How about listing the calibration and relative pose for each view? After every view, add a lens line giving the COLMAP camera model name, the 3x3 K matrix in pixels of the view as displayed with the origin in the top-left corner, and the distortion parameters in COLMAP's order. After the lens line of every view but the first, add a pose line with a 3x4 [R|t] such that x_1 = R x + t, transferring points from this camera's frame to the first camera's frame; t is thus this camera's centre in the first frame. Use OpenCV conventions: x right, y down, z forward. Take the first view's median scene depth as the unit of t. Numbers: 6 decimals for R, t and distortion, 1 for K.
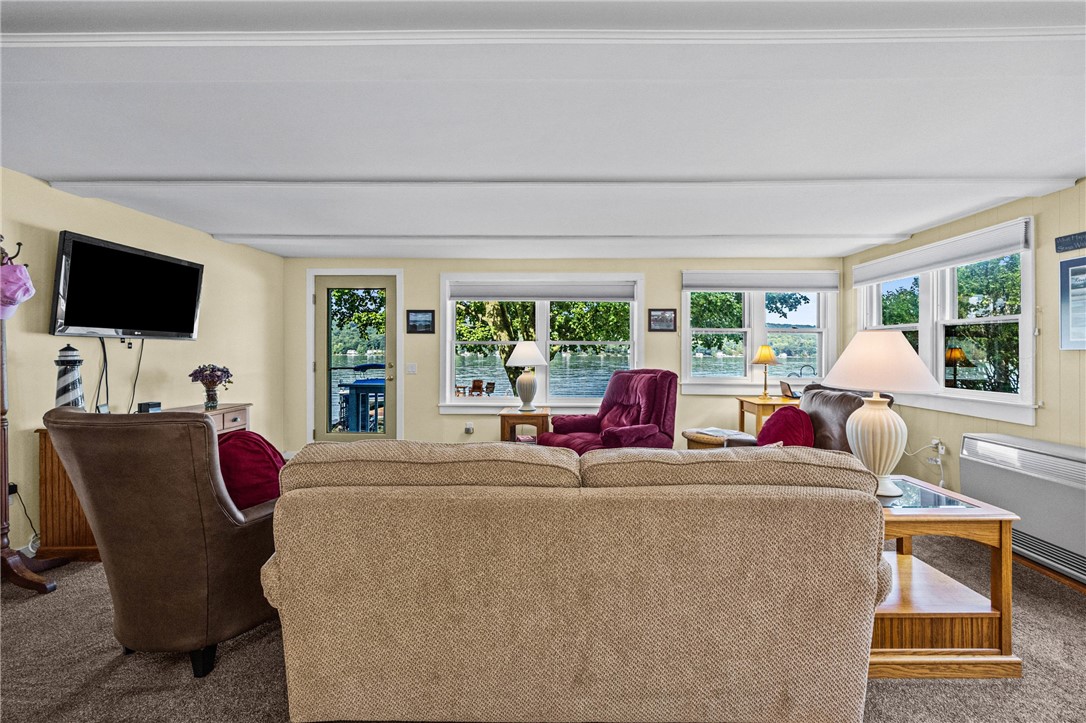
lens RADIAL K [[434.2, 0, 549.7], [0, 434.2, 355.4], [0, 0, 1]] dist [-0.001116, -0.000225]
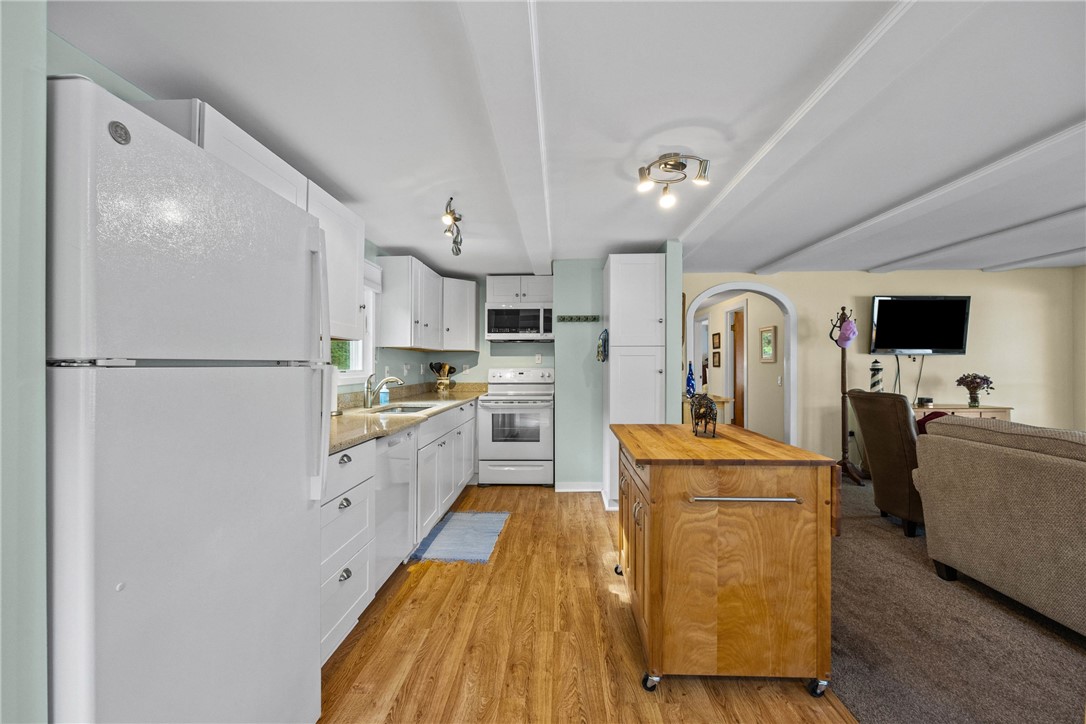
lens RADIAL K [[434.2, 0, 549.7], [0, 434.2, 355.9], [0, 0, 1]] dist [-0.001116, -0.000225]
pose [[0.000188, -0.018416, -0.999830, 0.678118], [-0.008886, 0.999791, -0.018417, 0.004955], [0.999960, 0.008888, 0.000024, -0.346252]]
